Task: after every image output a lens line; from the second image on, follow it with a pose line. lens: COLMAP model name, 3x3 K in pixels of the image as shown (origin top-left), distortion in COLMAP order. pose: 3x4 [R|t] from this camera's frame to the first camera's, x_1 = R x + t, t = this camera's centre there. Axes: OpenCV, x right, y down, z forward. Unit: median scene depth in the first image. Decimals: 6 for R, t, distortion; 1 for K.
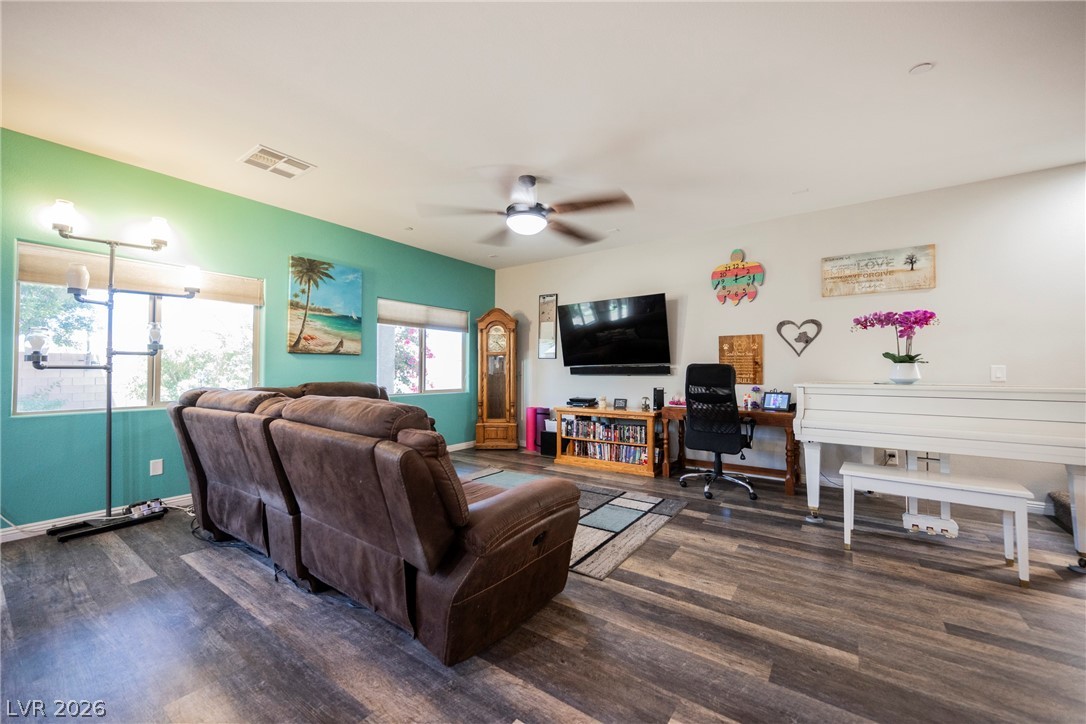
lens RADIAL K [[421.5, 0, 545.8], [0, 421.5, 361.7], [0, 0, 1]] dist [0.000029, -0.000140]
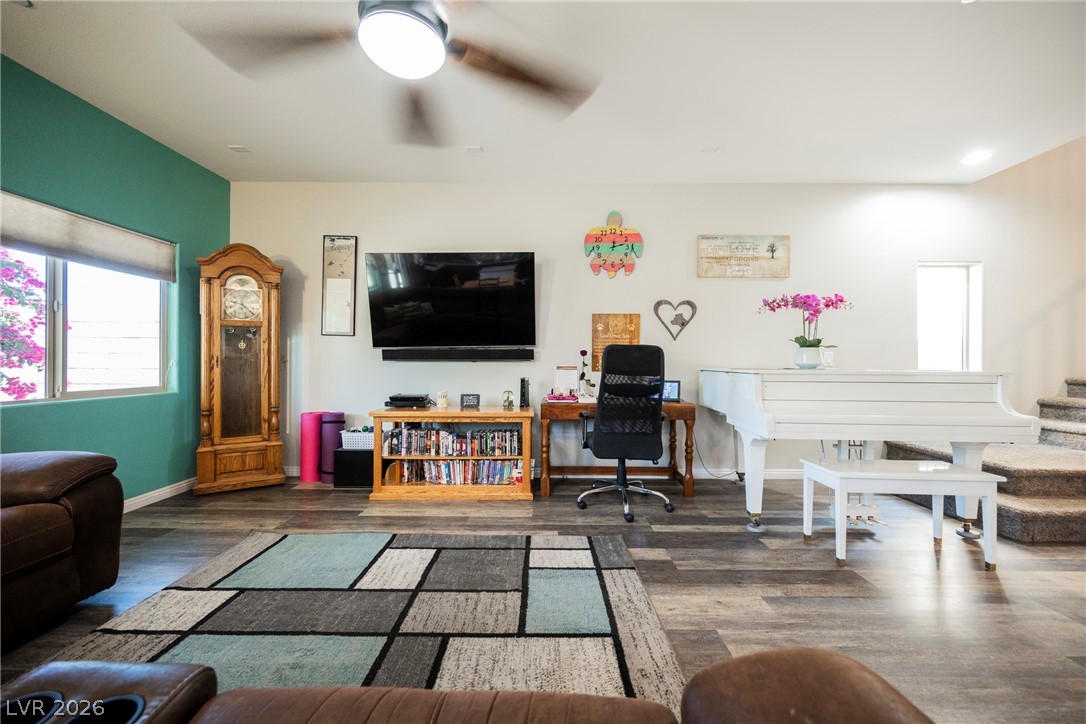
lens RADIAL K [[430.1, 0, 544.7], [0, 430.1, 363.0], [0, 0, 1]] dist [-0.000982, -0.000398]
pose [[0.821233, 0.001831, 0.570590, -0.144737], [-0.017184, 0.999621, 0.021525, 0.019177], [-0.570334, -0.027482, 0.820953, 0.362585]]
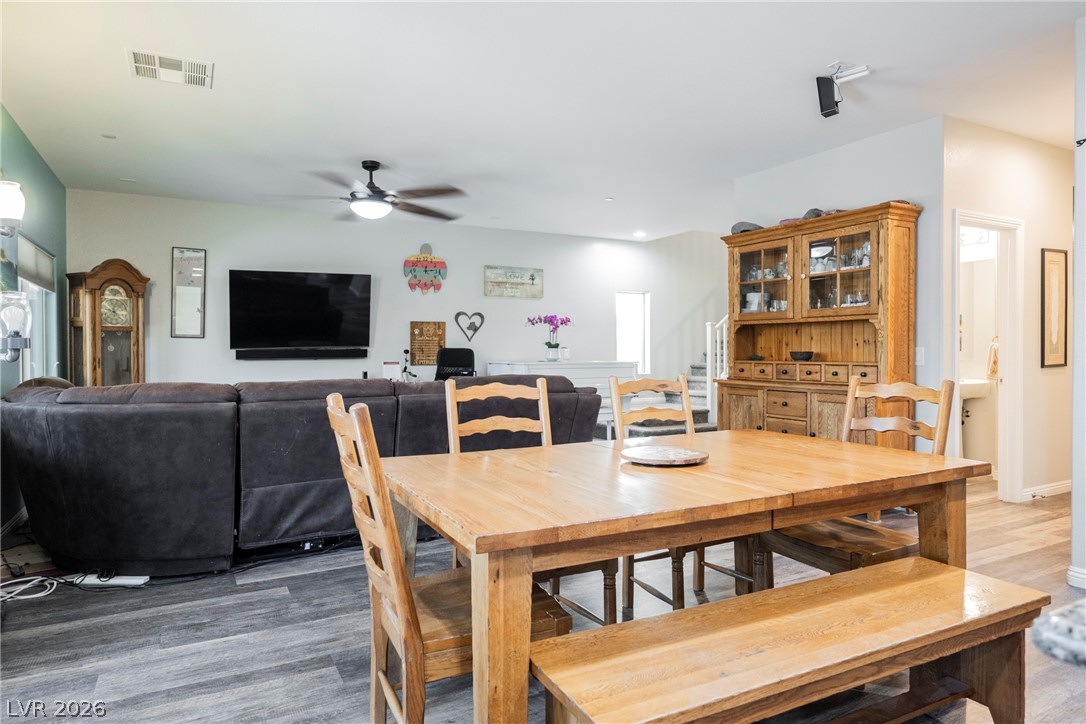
lens RADIAL K [[660.5, 0, 546.2], [0, 660.5, 359.3], [0, 0, 1]] dist [-0.002762, 0.000408]
pose [[0.443043, -0.014969, 0.896375, -0.946815], [-0.016755, 0.999548, 0.024974, -0.011736], [-0.896344, -0.026083, 0.442592, -0.055086]]
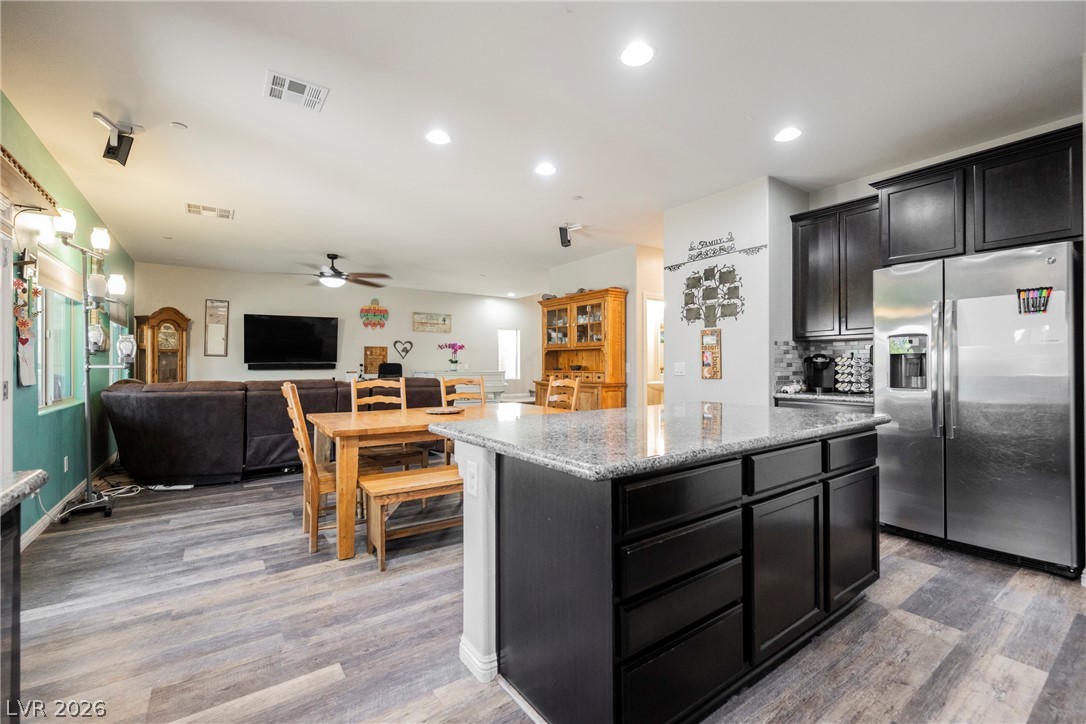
lens RADIAL K [[463.1, 0, 544.6], [0, 463.1, 363.6], [0, 0, 1]] dist [-0.000792, 0.000200]
pose [[0.328808, 0.000687, 0.944397, -1.148525], [-0.019801, 0.999785, 0.006167, -0.016458], [-0.944189, -0.020728, 0.328750, -0.328192]]
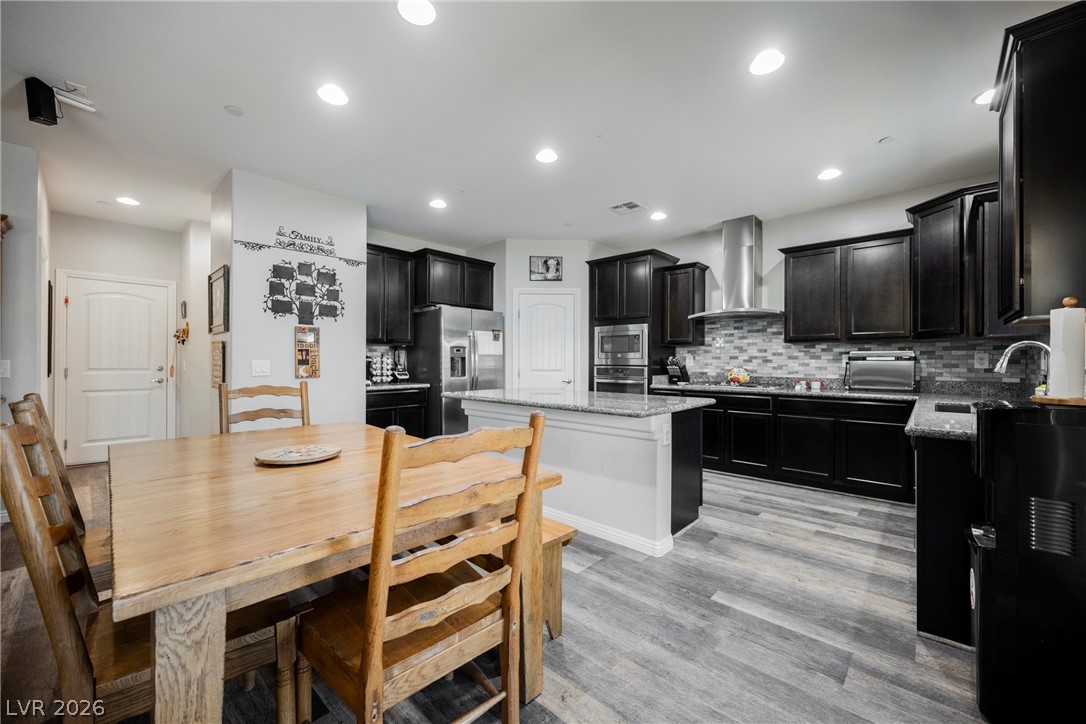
lens RADIAL K [[421.5, 0, 545.8], [0, 421.5, 361.7], [0, 0, 1]] dist [0.000029, -0.000140]
pose [[-0.991696, -0.004544, 0.128521, -0.729891], [-0.007410, 0.999734, -0.021833, -0.003328], [-0.128387, -0.022604, -0.991466, 0.416941]]
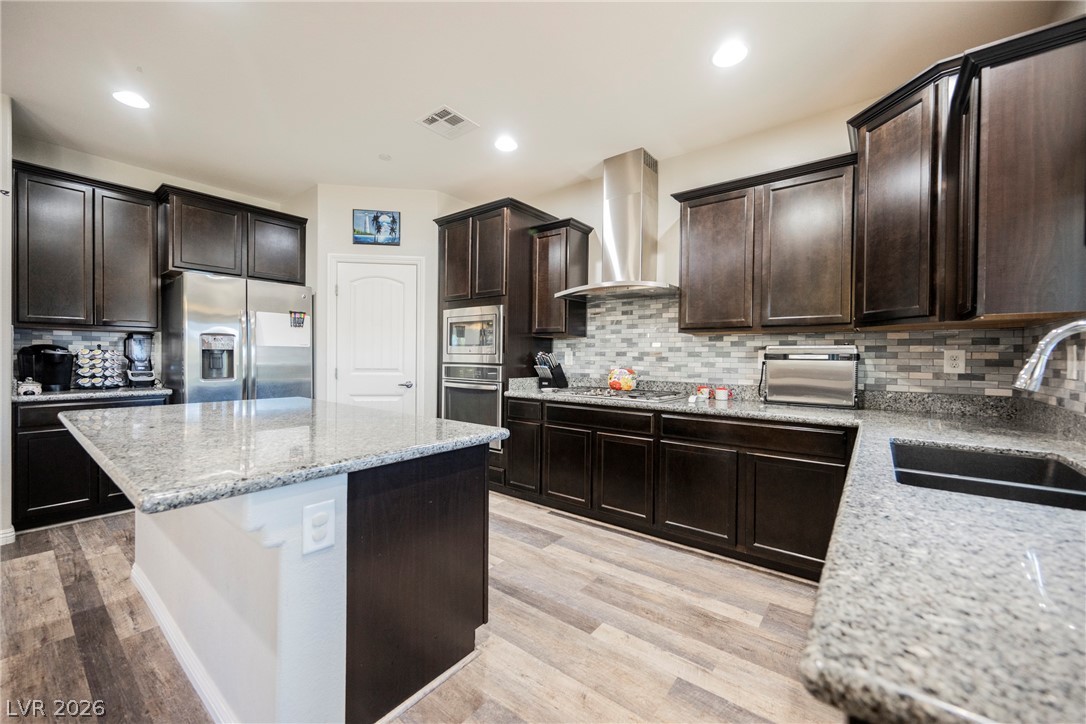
lens RADIAL K [[422.7, 0, 543.0], [0, 422.7, 362.0], [0, 0, 1]] dist [0.000498, 0.000065]
pose [[-0.998576, -0.012828, 0.051786, -0.956157], [-0.013463, 0.999838, -0.011923, -0.014269], [-0.051625, -0.012604, -0.998587, 0.082997]]
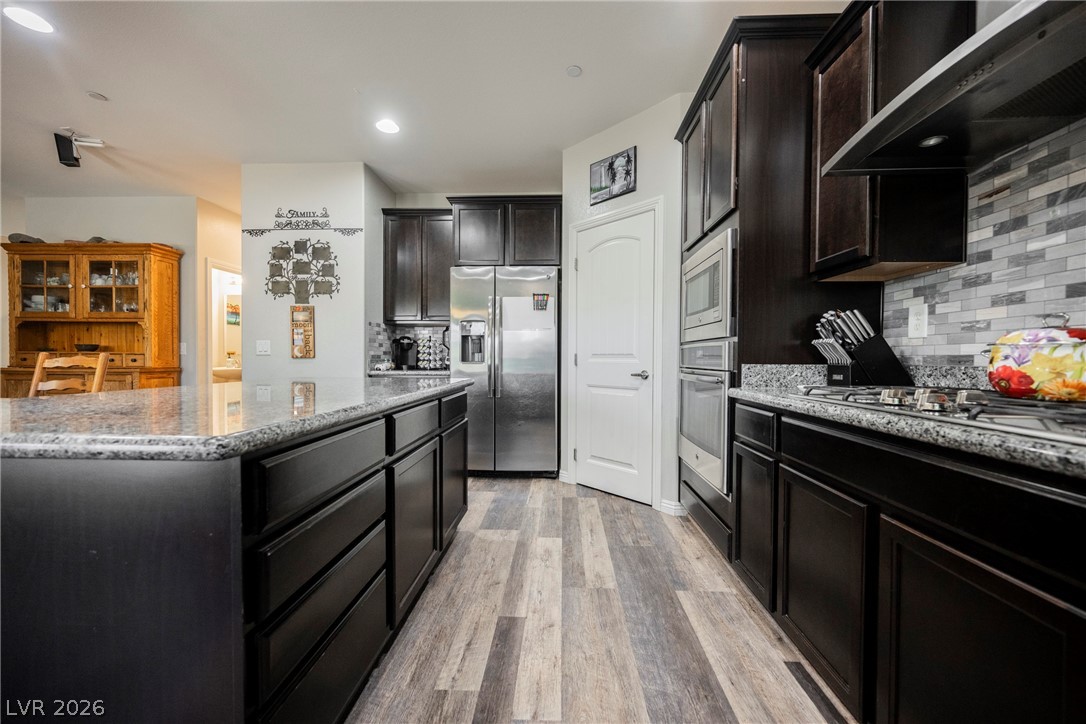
lens RADIAL K [[423.2, 0, 546.3], [0, 423.2, 364.9], [0, 0, 1]] dist [-0.001780, 0.000036]
pose [[-0.544273, -0.017643, 0.838723, -1.089225], [-0.026634, 0.999638, 0.003745, 0.010682], [-0.838485, -0.020300, -0.544546, -0.289325]]
